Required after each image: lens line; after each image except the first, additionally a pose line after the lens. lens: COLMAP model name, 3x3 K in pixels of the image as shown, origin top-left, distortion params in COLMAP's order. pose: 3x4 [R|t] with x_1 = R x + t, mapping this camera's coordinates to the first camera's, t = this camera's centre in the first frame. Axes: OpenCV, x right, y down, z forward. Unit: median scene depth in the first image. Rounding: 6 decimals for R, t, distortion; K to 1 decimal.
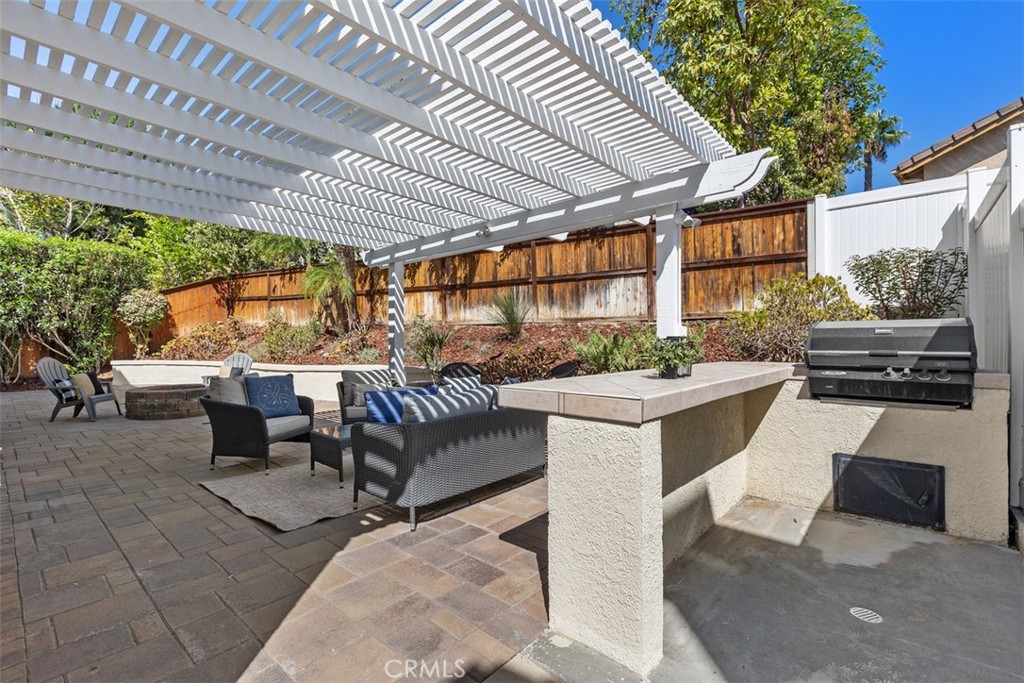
lens RADIAL K [[456.0, 0, 515.6], [0, 456.0, 340.4], [0, 0, 1]] dist [0.002076, -0.000181]
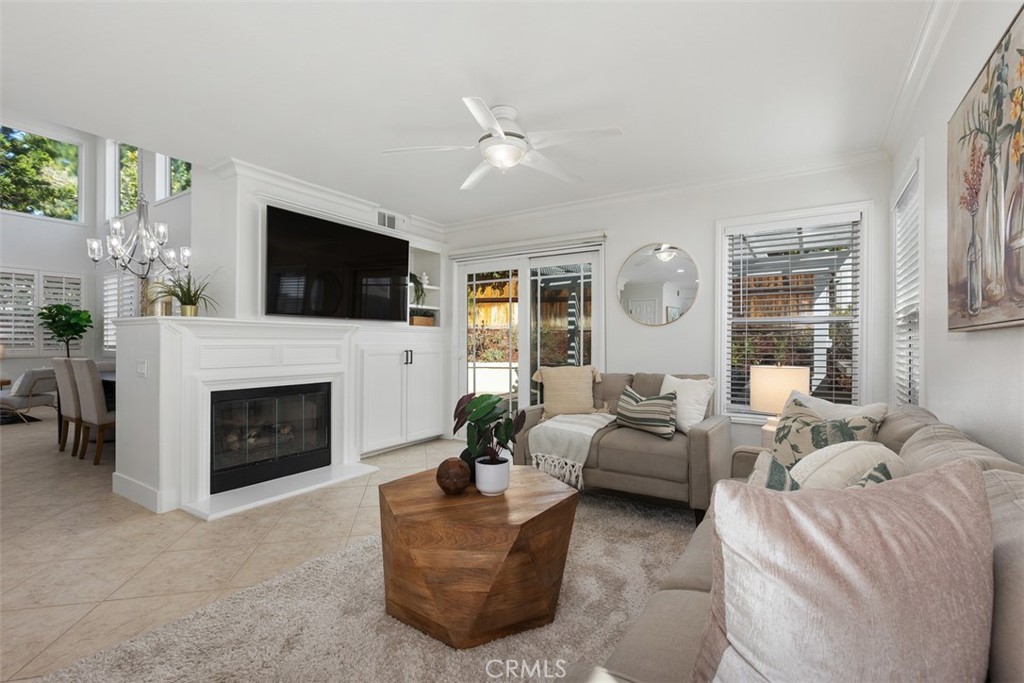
lens RADIAL K [[452.9, 0, 512.0], [0, 452.9, 341.5], [0, 0, 1]] dist [-0.000958, -0.000130]
pose [[0.989893, 0.008989, 0.141533, -0.478471], [-0.008940, 0.999960, -0.000982, -0.002717], [-0.141537, -0.000294, 0.989933, -0.238699]]
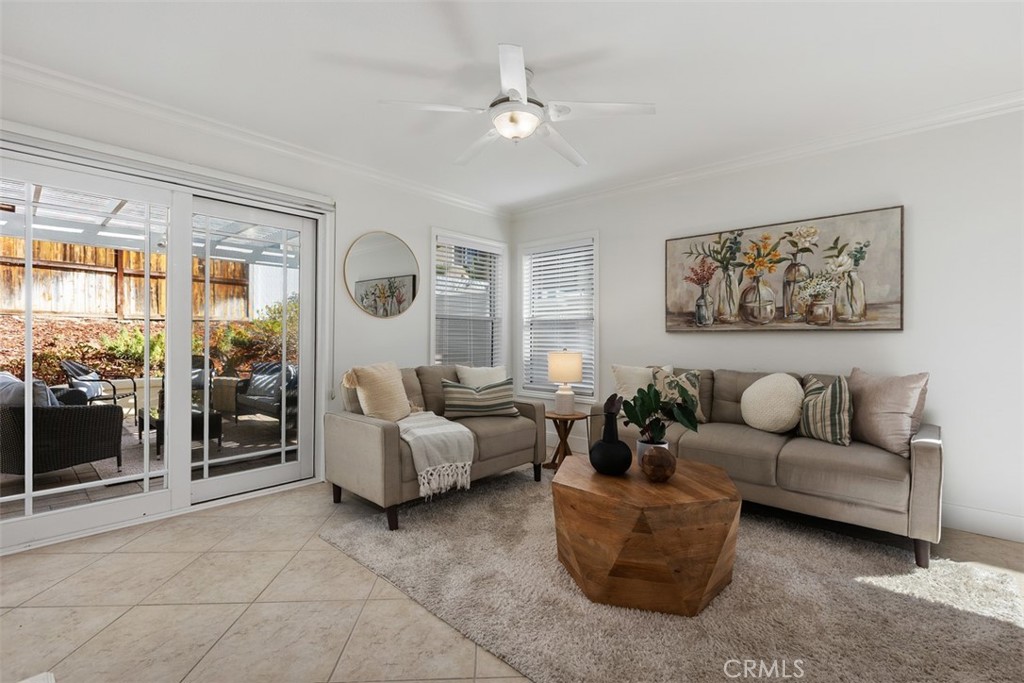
lens RADIAL K [[462.1, 0, 515.2], [0, 462.1, 339.1], [0, 0, 1]] dist [0.002134, -0.001416]
pose [[0.013031, 0.004020, 0.999907, -0.713837], [-0.008128, 0.999959, -0.003914, 0.001026], [-0.999882, -0.008076, 0.013064, 0.058213]]
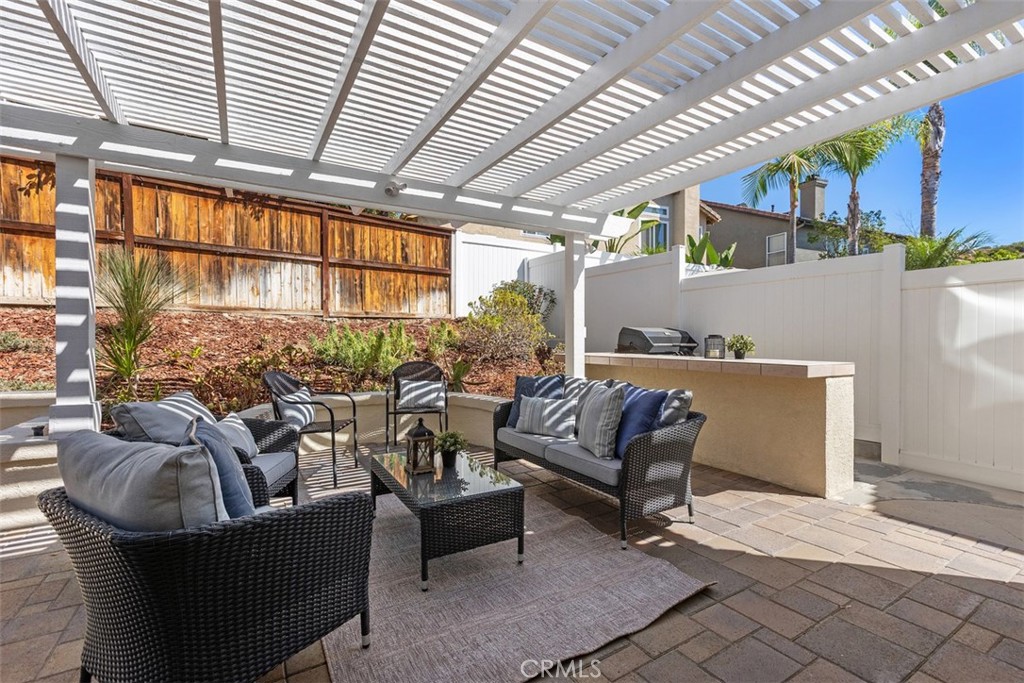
lens RADIAL K [[456.0, 0, 515.6], [0, 456.0, 340.4], [0, 0, 1]] dist [0.002076, -0.000181]
pose [[0.299368, 0.004098, 0.954129, -0.418500], [-0.001626, 0.999992, -0.003785, 0.006507], [-0.954136, -0.000418, 0.299372, 0.343650]]
